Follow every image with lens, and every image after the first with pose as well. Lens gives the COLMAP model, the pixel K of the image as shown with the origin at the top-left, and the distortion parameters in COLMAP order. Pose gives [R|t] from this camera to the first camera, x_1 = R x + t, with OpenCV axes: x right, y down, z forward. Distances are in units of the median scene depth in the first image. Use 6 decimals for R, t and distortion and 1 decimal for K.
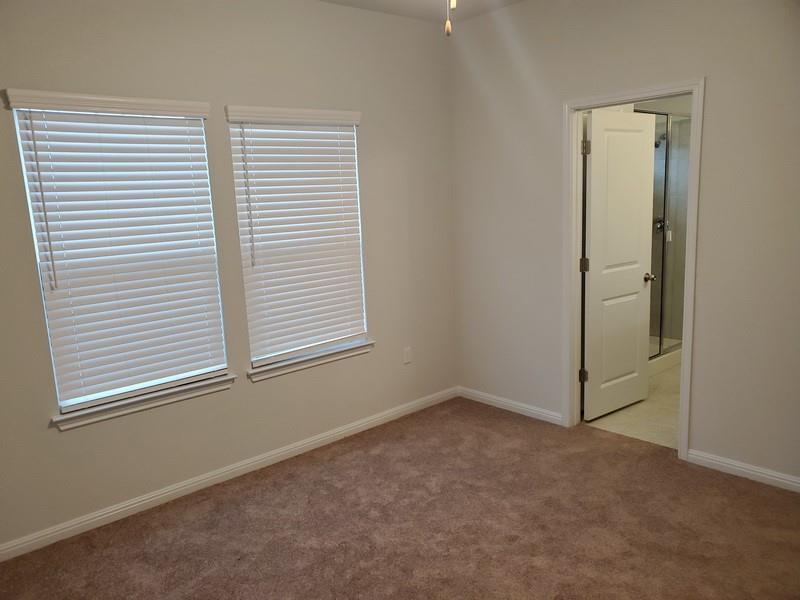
lens RADIAL K [[615.7, 0, 384.7], [0, 615.7, 307.2], [0, 0, 1]] dist [0.059416, -0.014080]
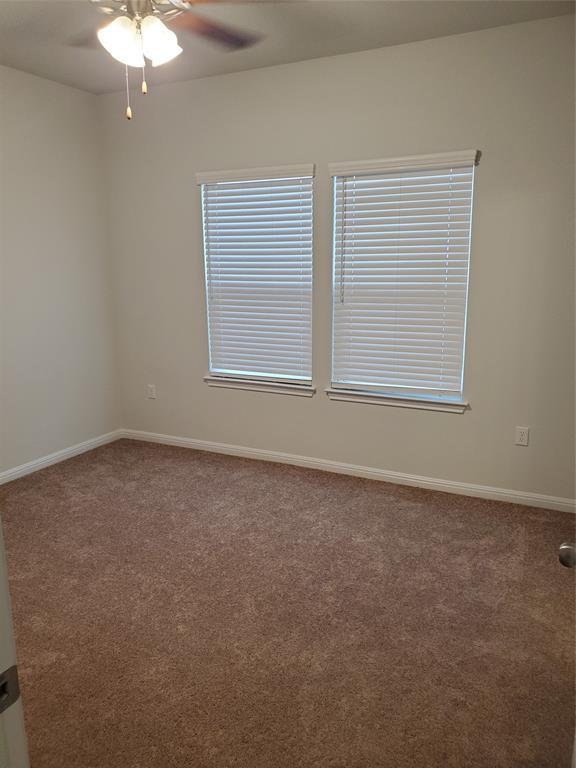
lens RADIAL K [[591.1, 0, 288.0], [0, 591.1, 384.0], [0, 0, 1]] dist [0.059416, -0.014080]
pose [[0.389281, 0.242117, -0.888729, 0.764612], [-0.176050, 0.966607, 0.186220, -0.106085], [0.904139, 0.083969, 0.418906, 0.446054]]
